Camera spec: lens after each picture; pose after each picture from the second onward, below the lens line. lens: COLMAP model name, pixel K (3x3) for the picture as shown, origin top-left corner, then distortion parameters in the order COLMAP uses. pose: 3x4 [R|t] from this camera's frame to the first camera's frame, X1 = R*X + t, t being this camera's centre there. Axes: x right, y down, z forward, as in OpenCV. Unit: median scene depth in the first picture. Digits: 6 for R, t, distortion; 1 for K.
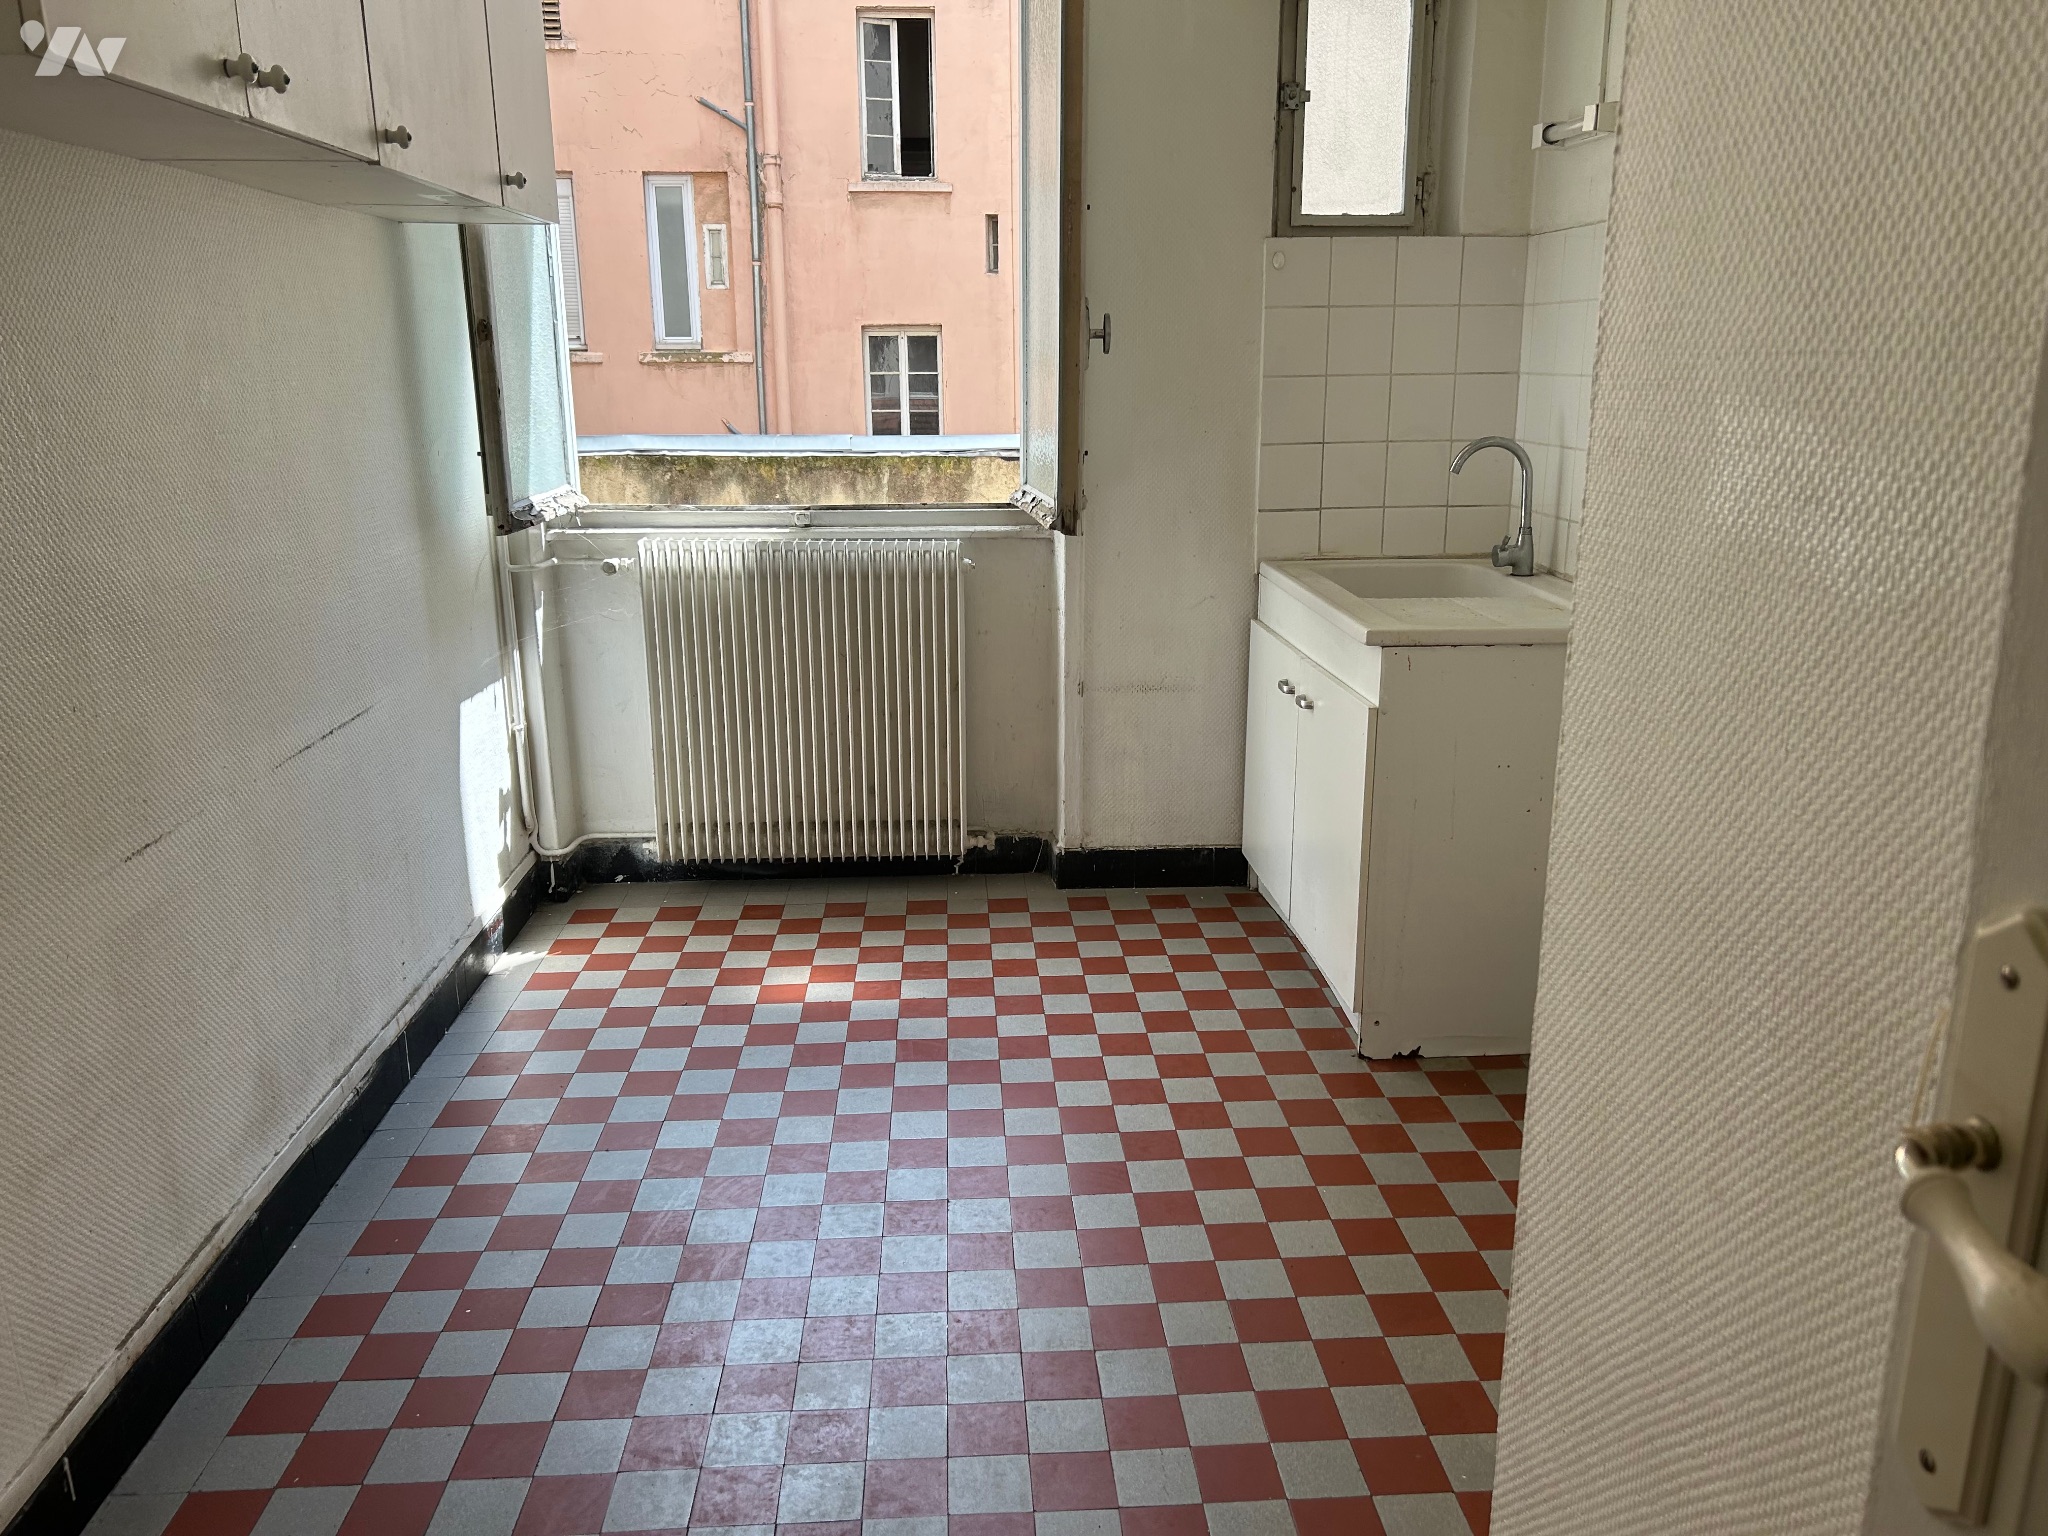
lens RADIAL K [[1548.1, 0, 1024.0], [0, 1548.1, 768.0], [0, 0, 1]] dist [-0.000781, -0.000691]
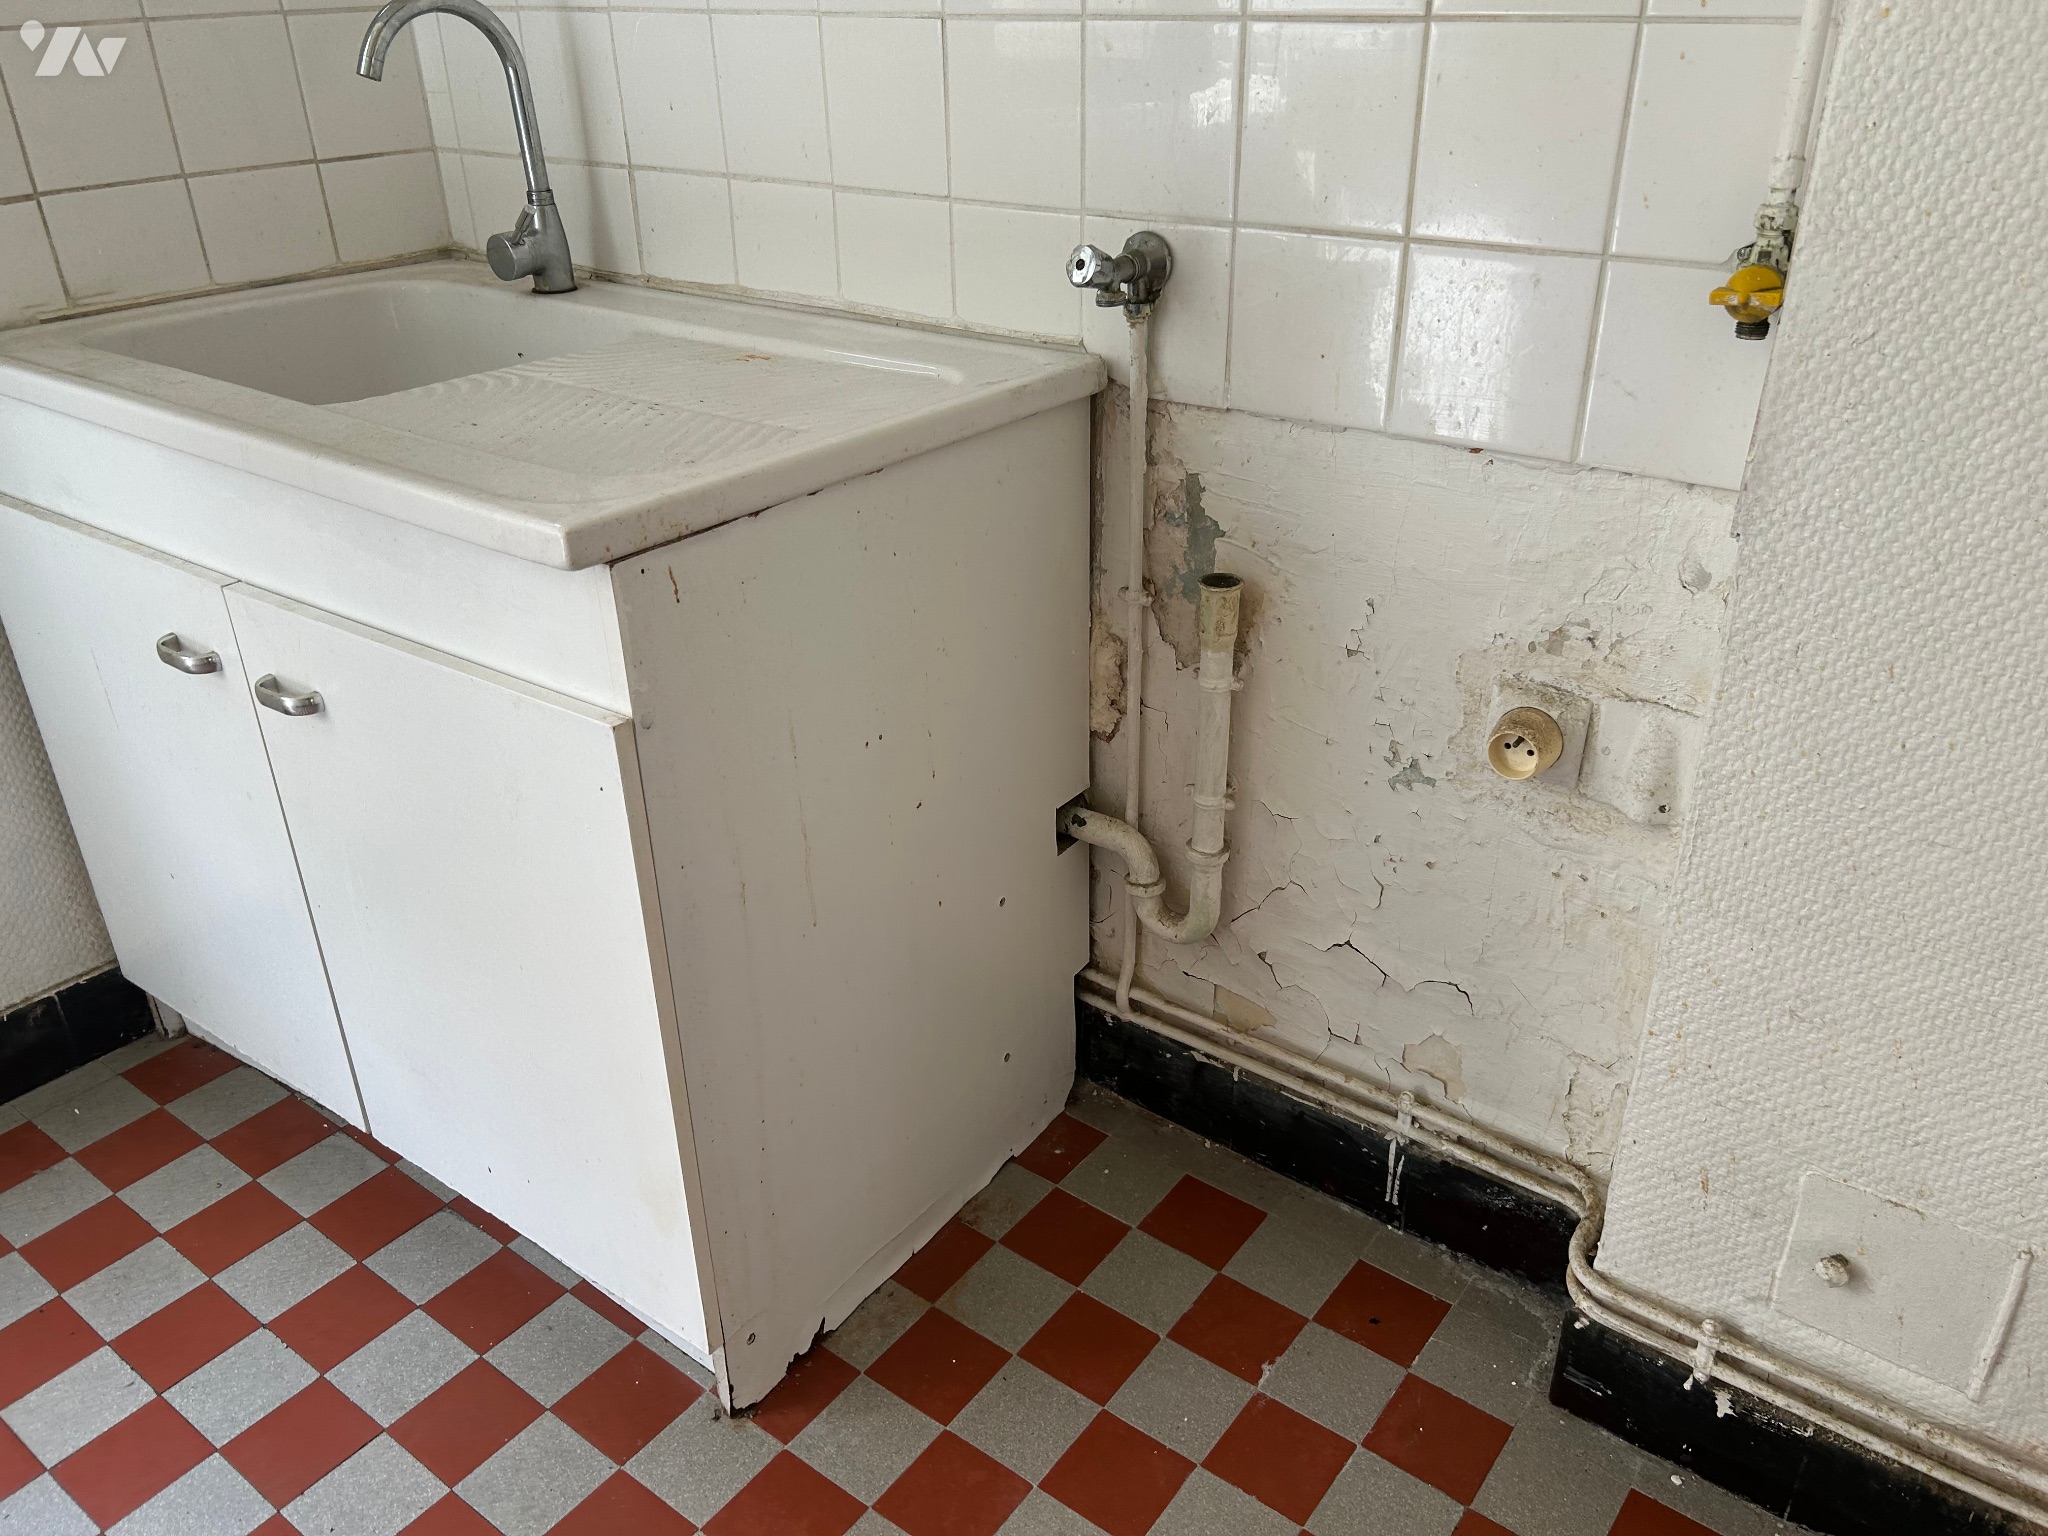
lens RADIAL K [[1551.4, 0, 1024.0], [0, 1551.4, 768.0], [0, 0, 1]] dist [0.010794, 0.003066]
pose [[0.646203, -0.353409, 0.676405, 0.023208], [0.205708, 0.934171, 0.291564, -0.096450], [-0.734919, -0.049268, 0.676363, 0.543043]]
